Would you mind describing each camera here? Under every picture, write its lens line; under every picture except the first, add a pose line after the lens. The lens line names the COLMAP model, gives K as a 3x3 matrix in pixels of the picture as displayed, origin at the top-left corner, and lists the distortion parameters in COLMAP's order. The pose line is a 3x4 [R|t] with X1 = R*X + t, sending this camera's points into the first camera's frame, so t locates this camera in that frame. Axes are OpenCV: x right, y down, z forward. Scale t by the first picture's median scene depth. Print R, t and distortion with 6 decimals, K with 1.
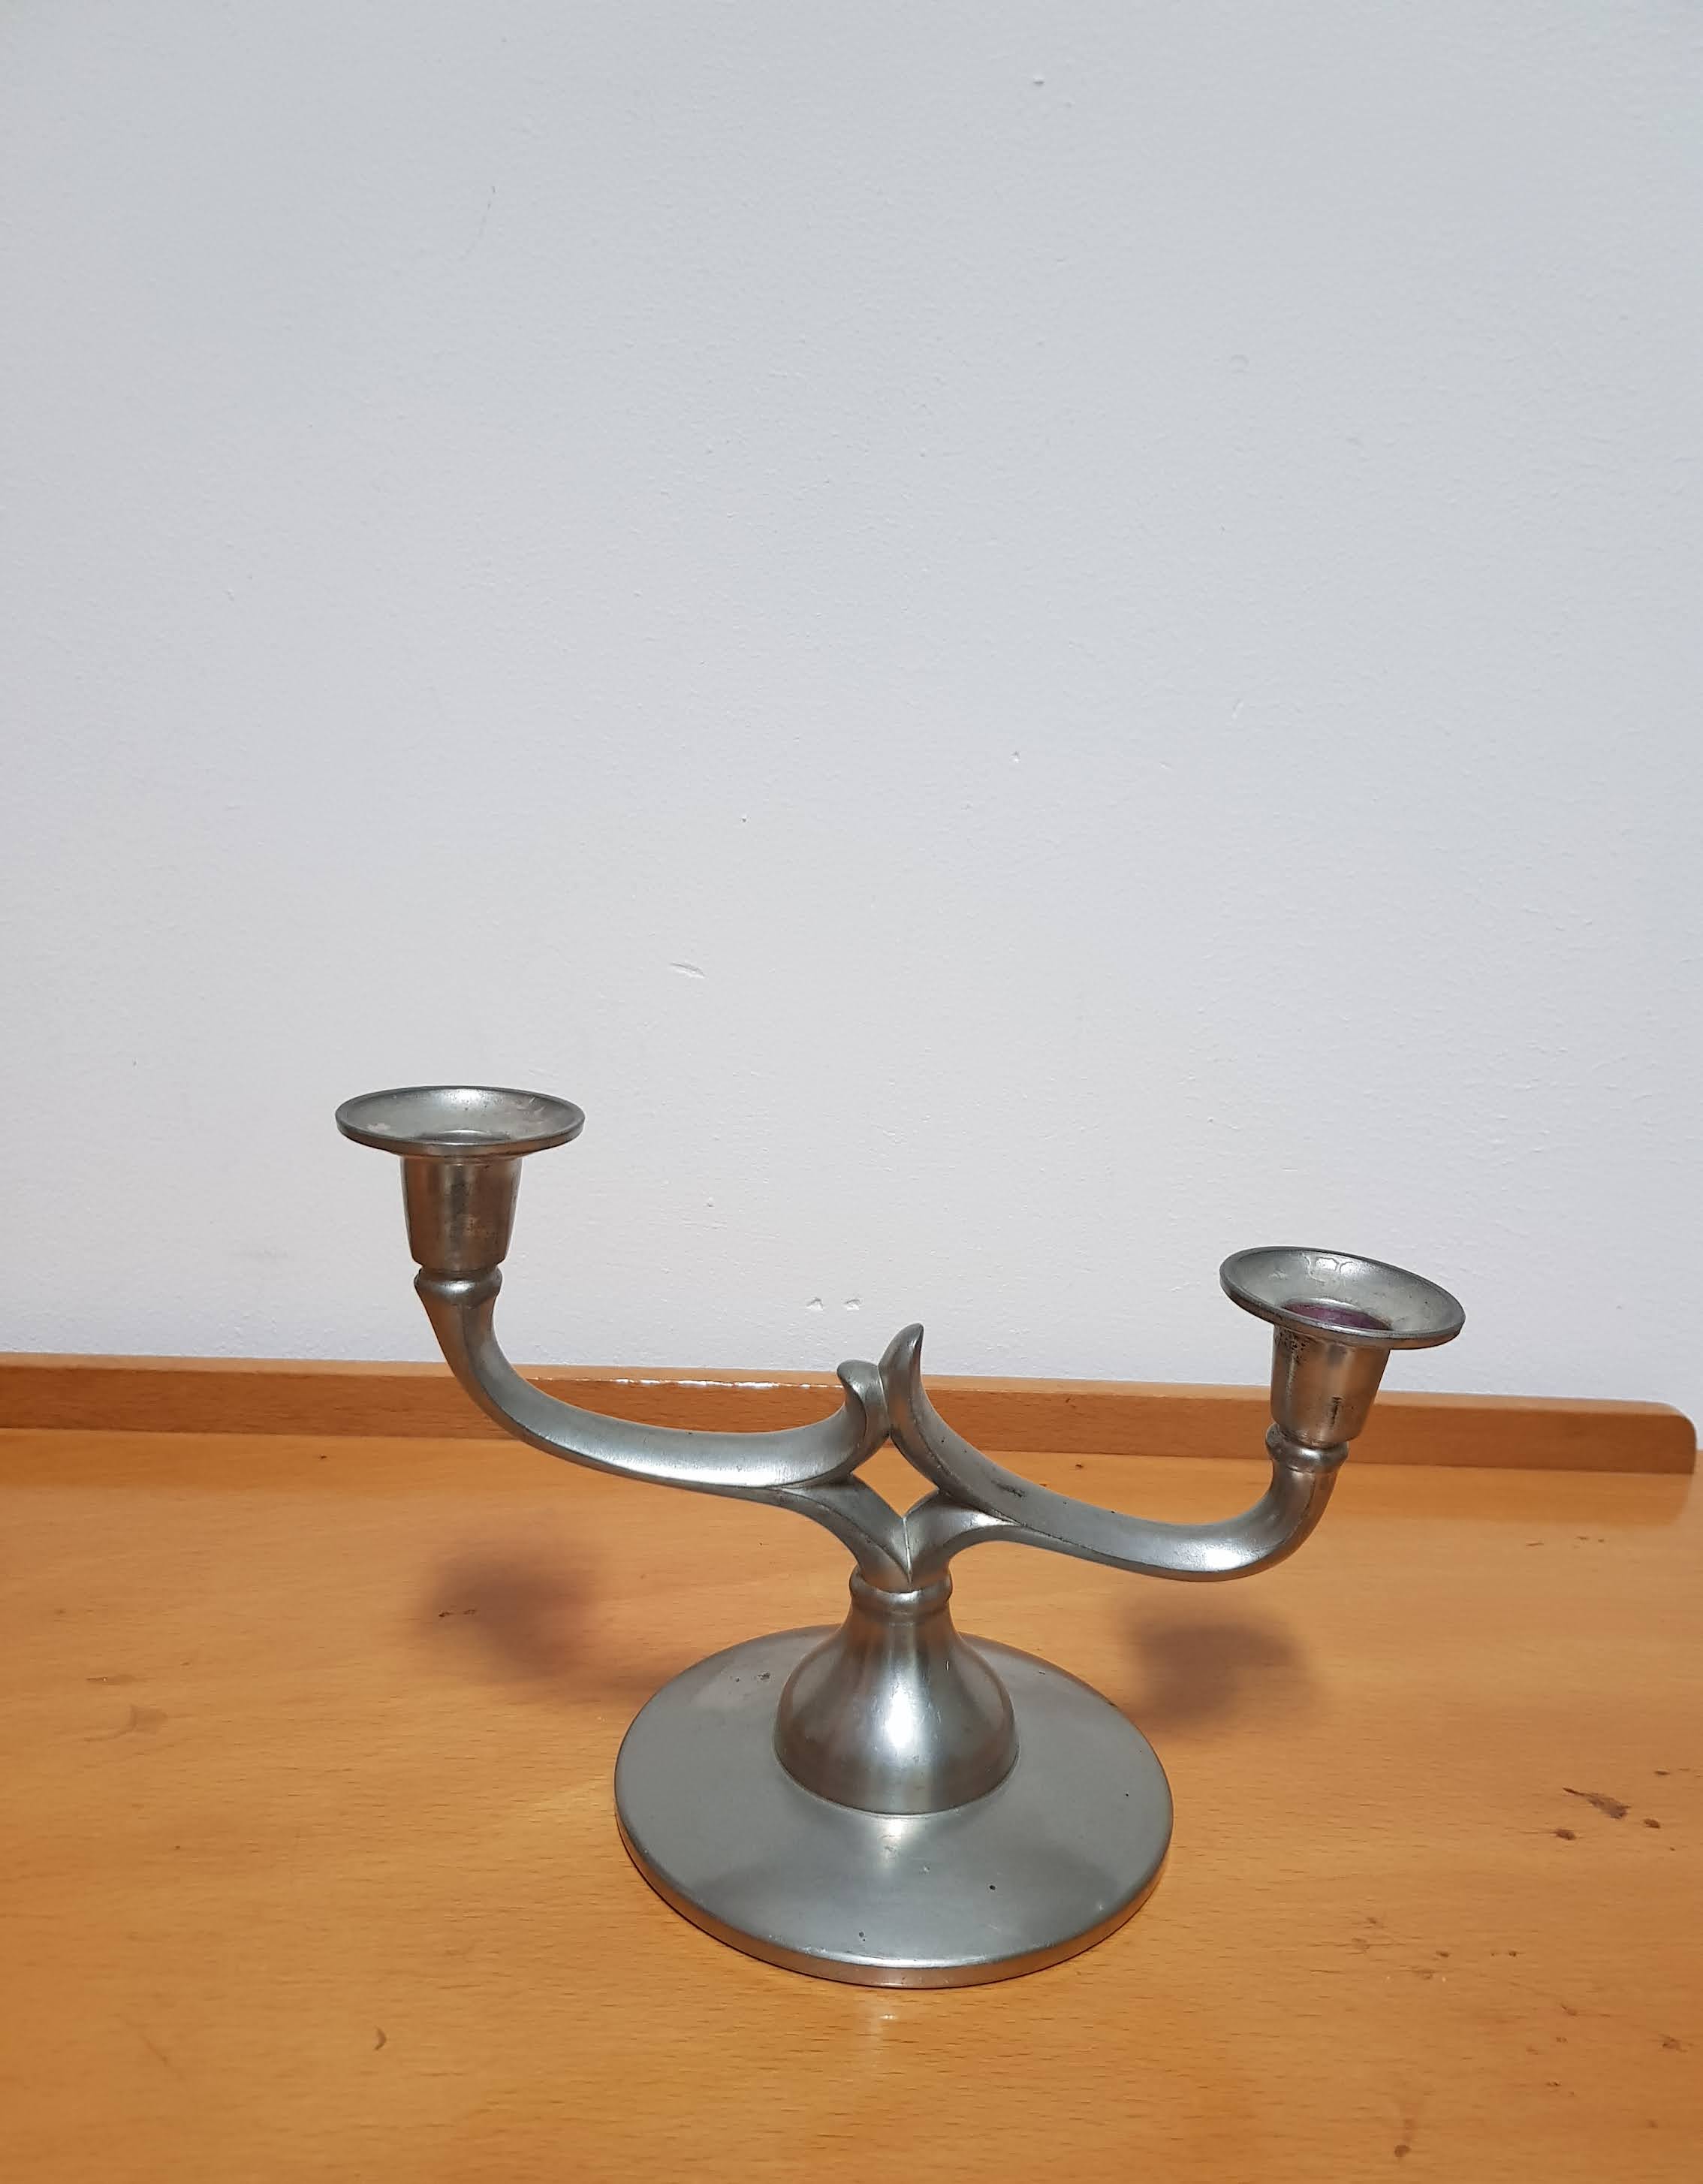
lens RADIAL K [[1745.3, 0, 851.5], [0, 1745.3, 1092.0], [0, 0, 1]] dist [0.053928, -0.091250]
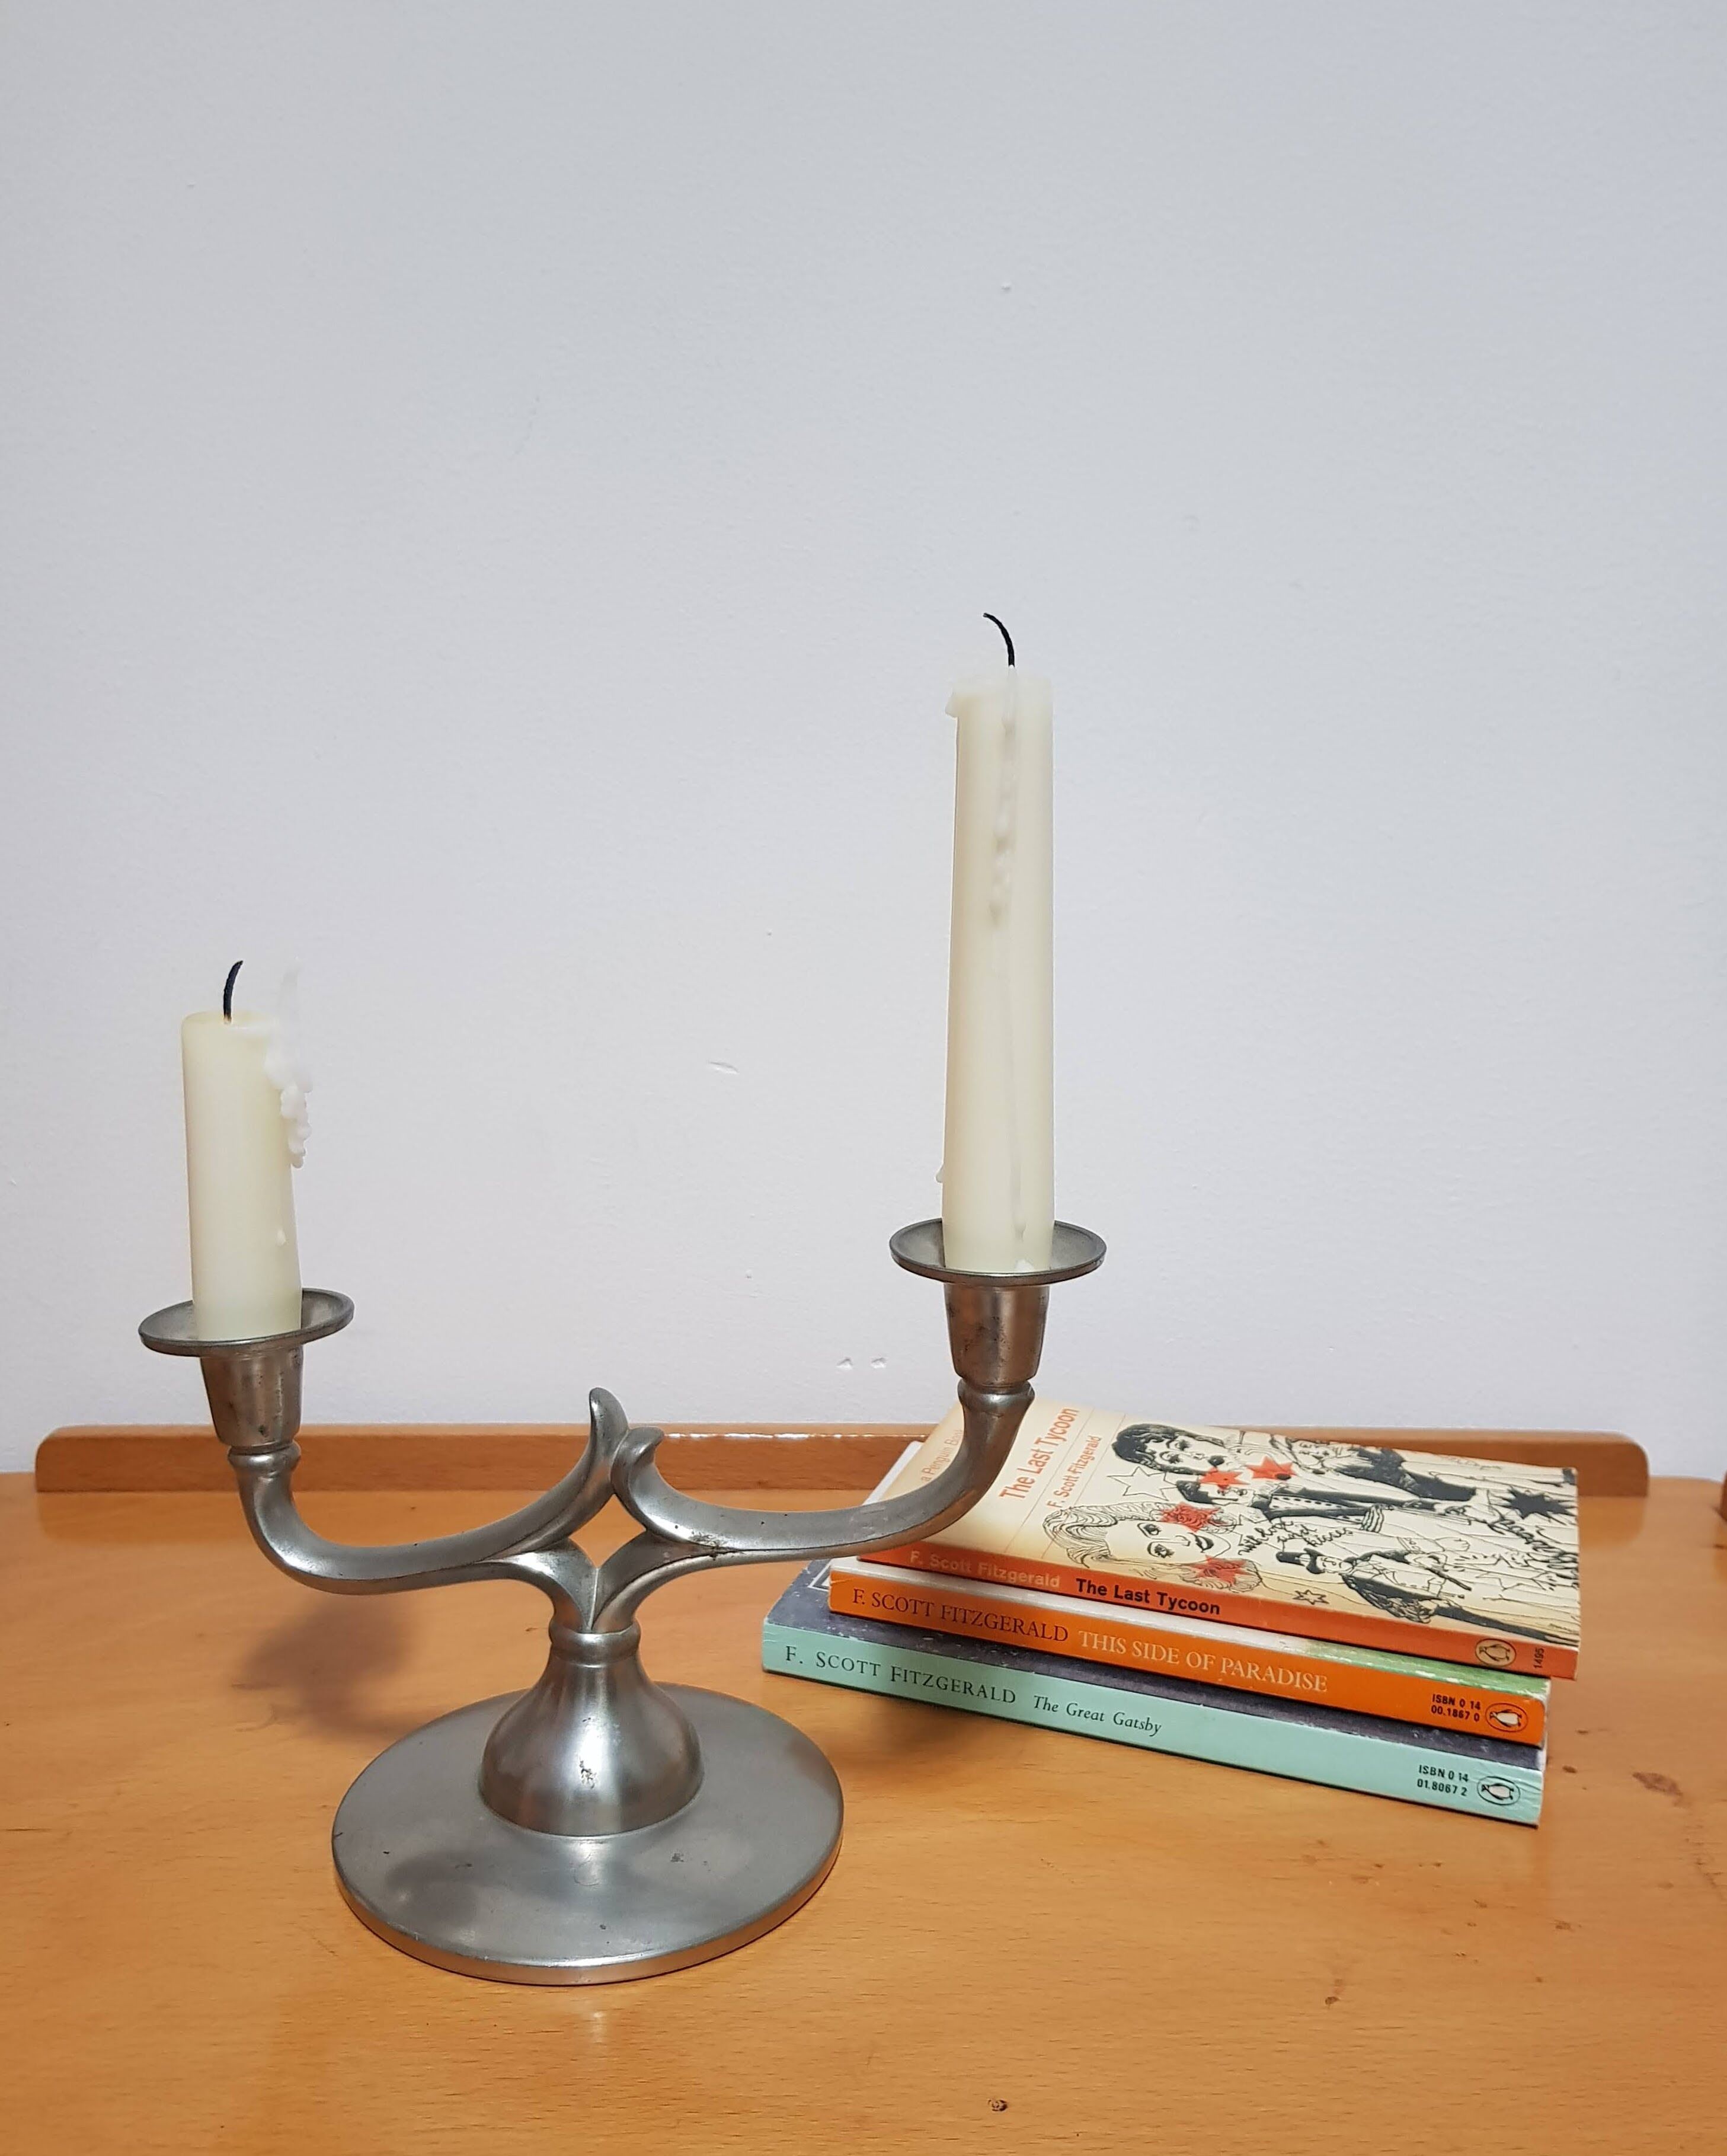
lens RADIAL K [[1828.8, 0, 854.8], [0, 1828.8, 1143.4], [0, 0, 1]] dist [0.078627, -0.141720]
pose [[0.999401, -0.029937, -0.017337, 0.011003], [0.029462, 0.999201, -0.027019, 0.014810], [0.018132, 0.026492, 0.999485, -0.192638]]
